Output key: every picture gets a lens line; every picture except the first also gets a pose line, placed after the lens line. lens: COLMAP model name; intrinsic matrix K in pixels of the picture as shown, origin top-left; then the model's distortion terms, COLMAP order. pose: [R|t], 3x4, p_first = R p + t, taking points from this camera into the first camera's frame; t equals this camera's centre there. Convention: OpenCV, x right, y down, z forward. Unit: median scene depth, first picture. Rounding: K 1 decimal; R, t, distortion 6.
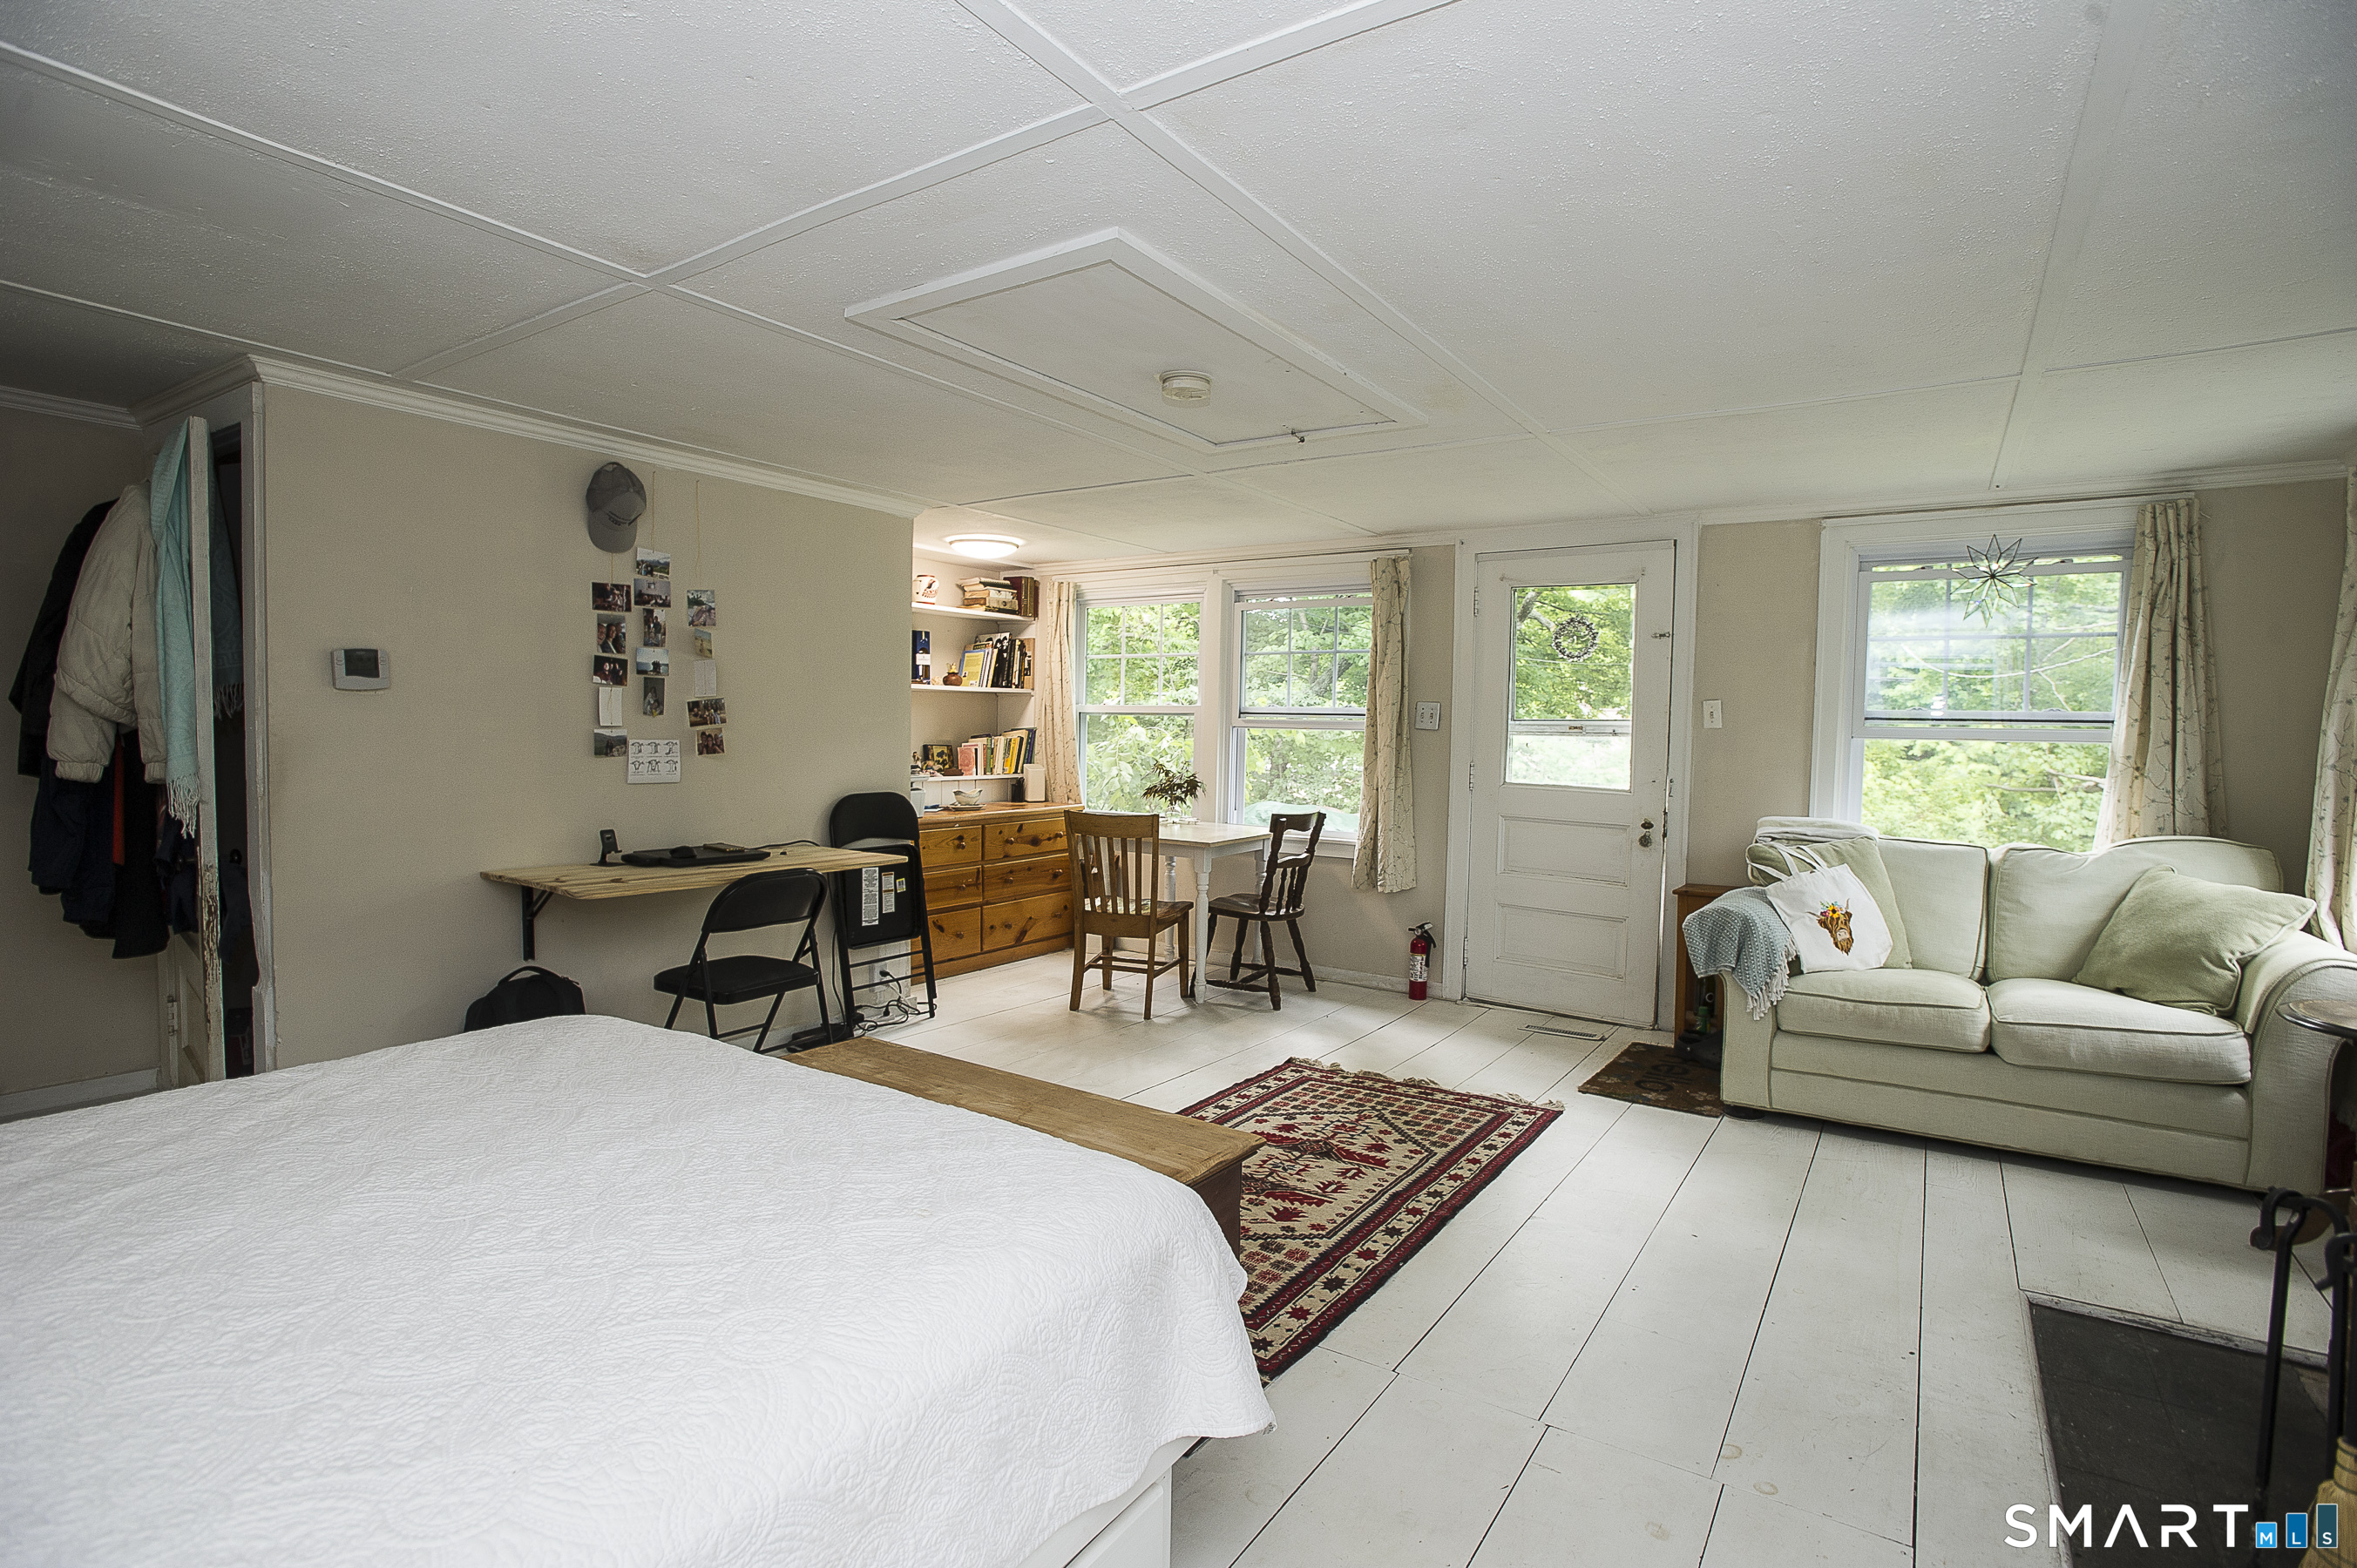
lens RADIAL K [[1129.0, 0, 1178.5], [0, 1129.0, 784.0], [0, 0, 1]] dist [-0.000381, -0.000102]
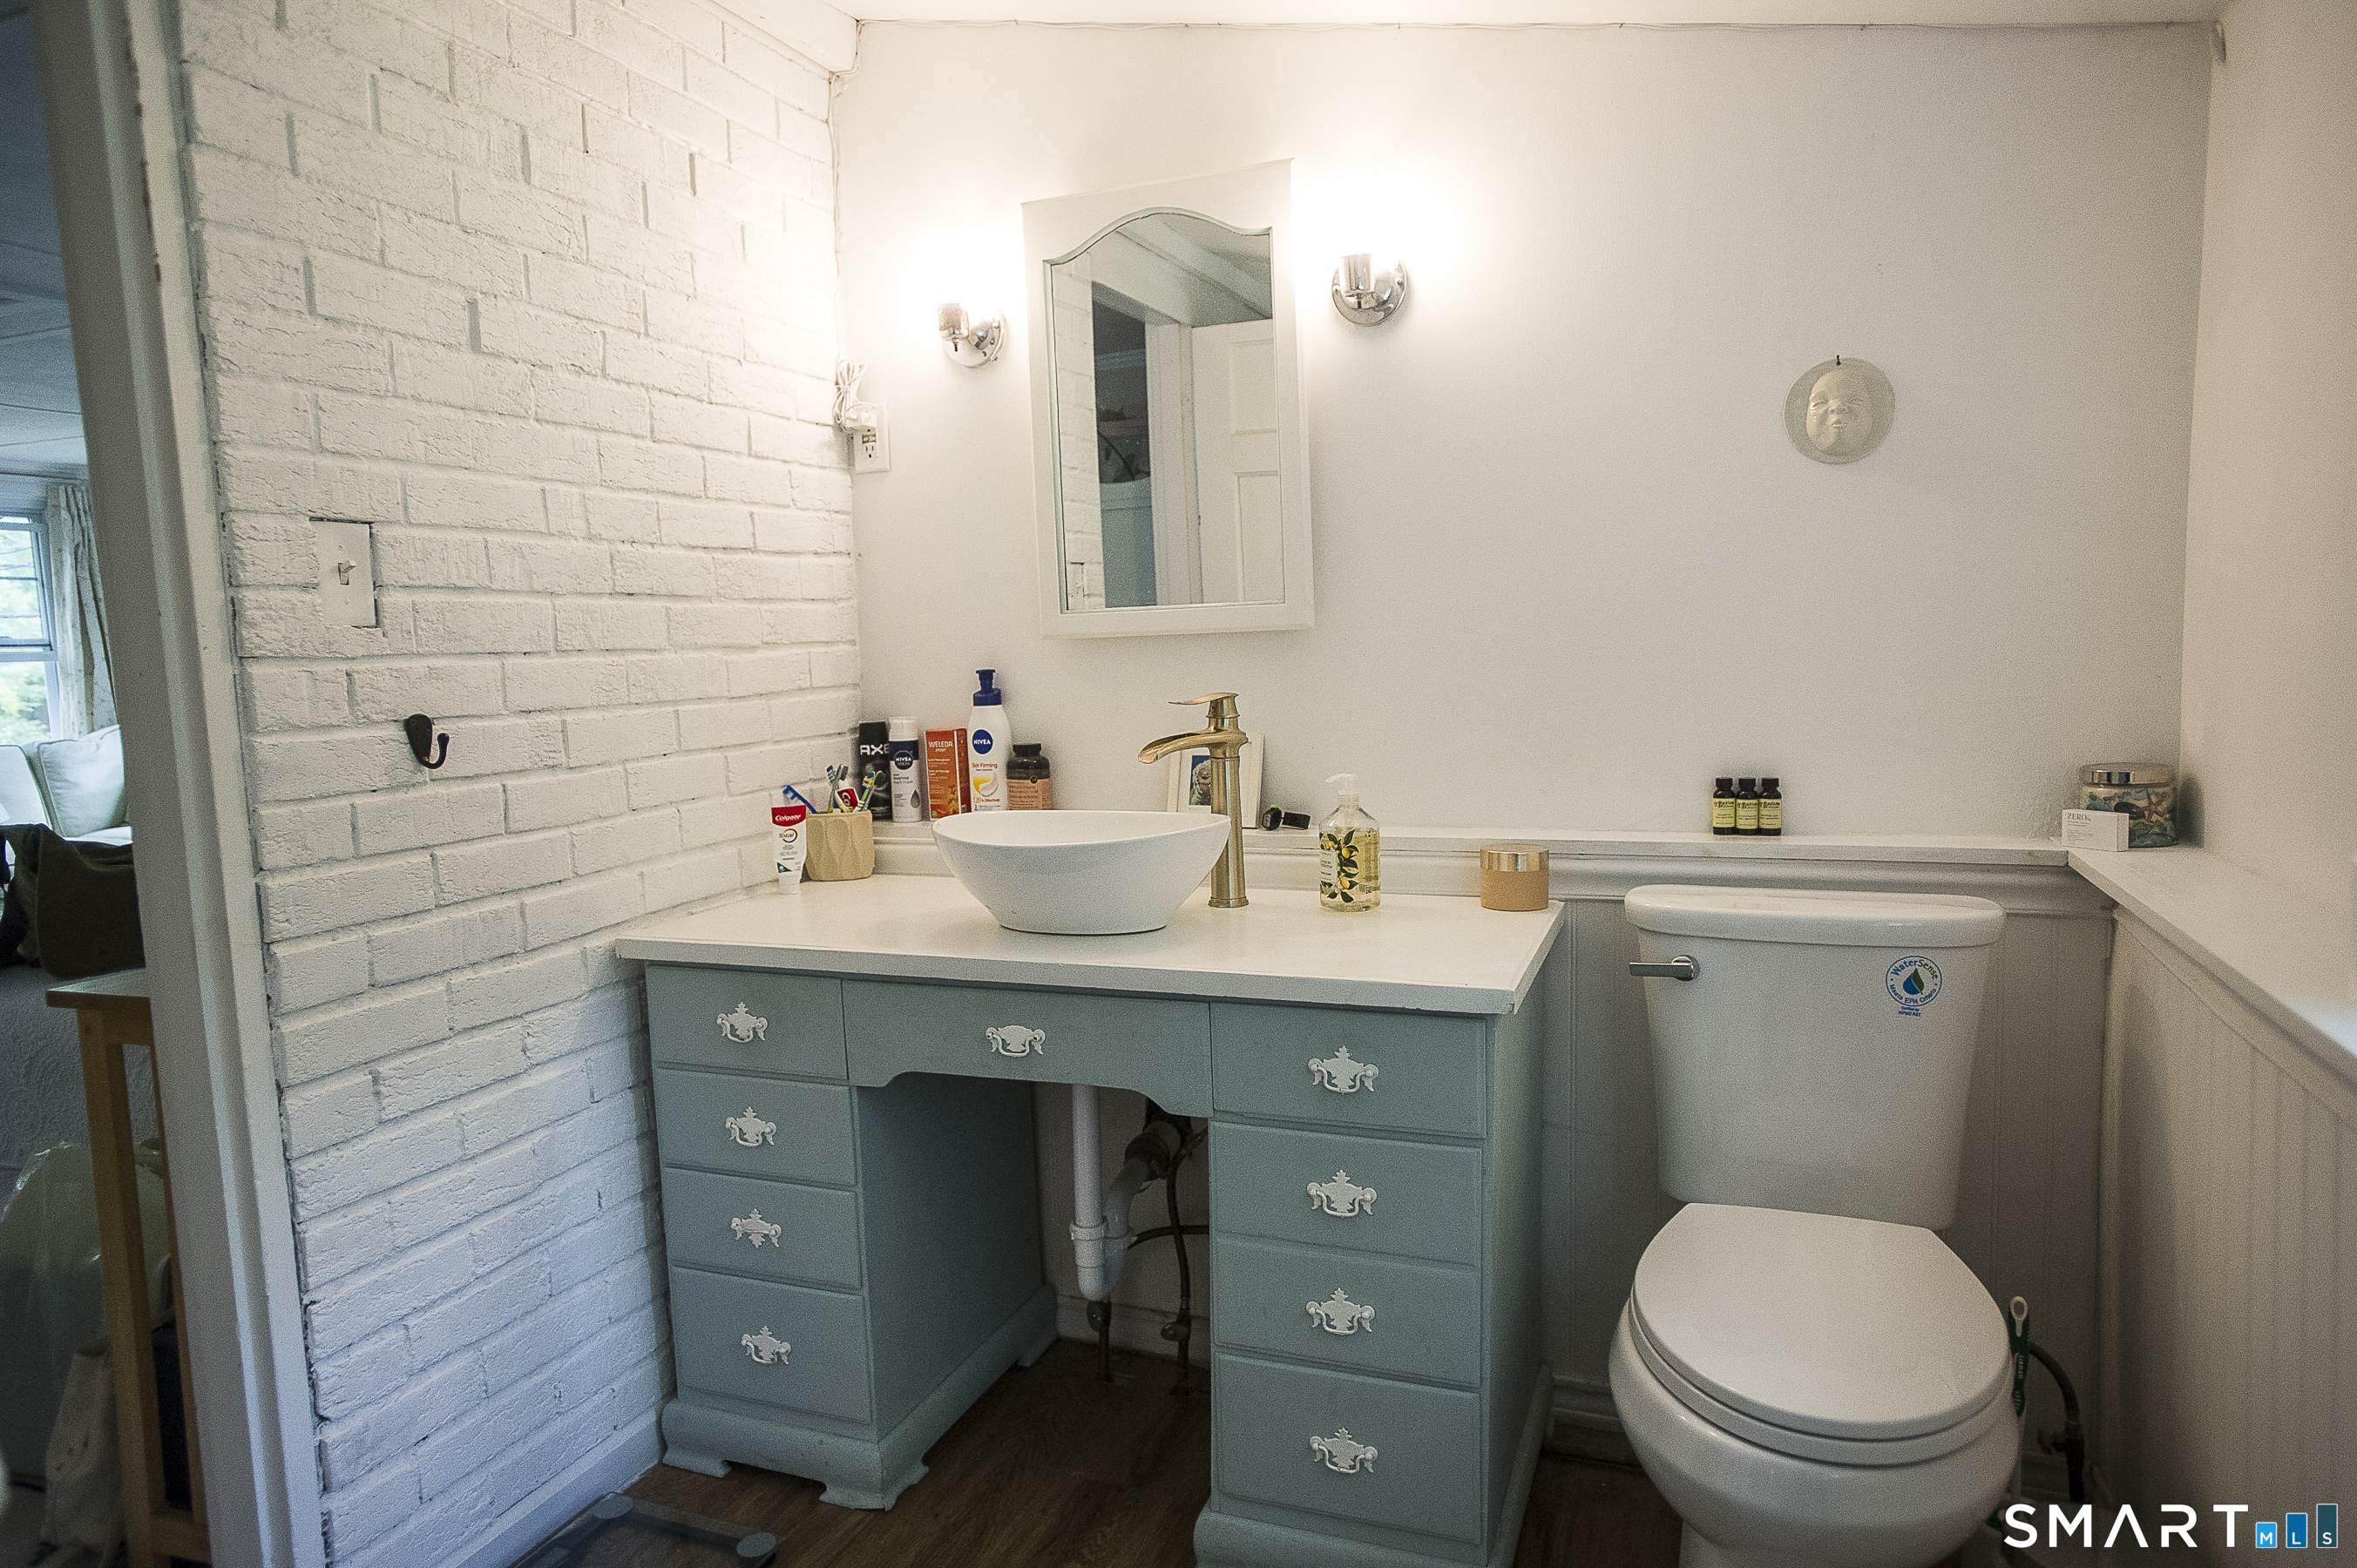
lens RADIAL K [[1436.5, 0, 1178.5], [0, 1436.5, 784.0], [0, 0, 1]] dist [-0.000338, -0.000215]
pose [[-0.217922, -0.111633, 0.969561, -1.183325], [0.079678, 0.988086, 0.131675, -0.010081], [-0.972708, 0.105947, -0.206431, 0.074420]]
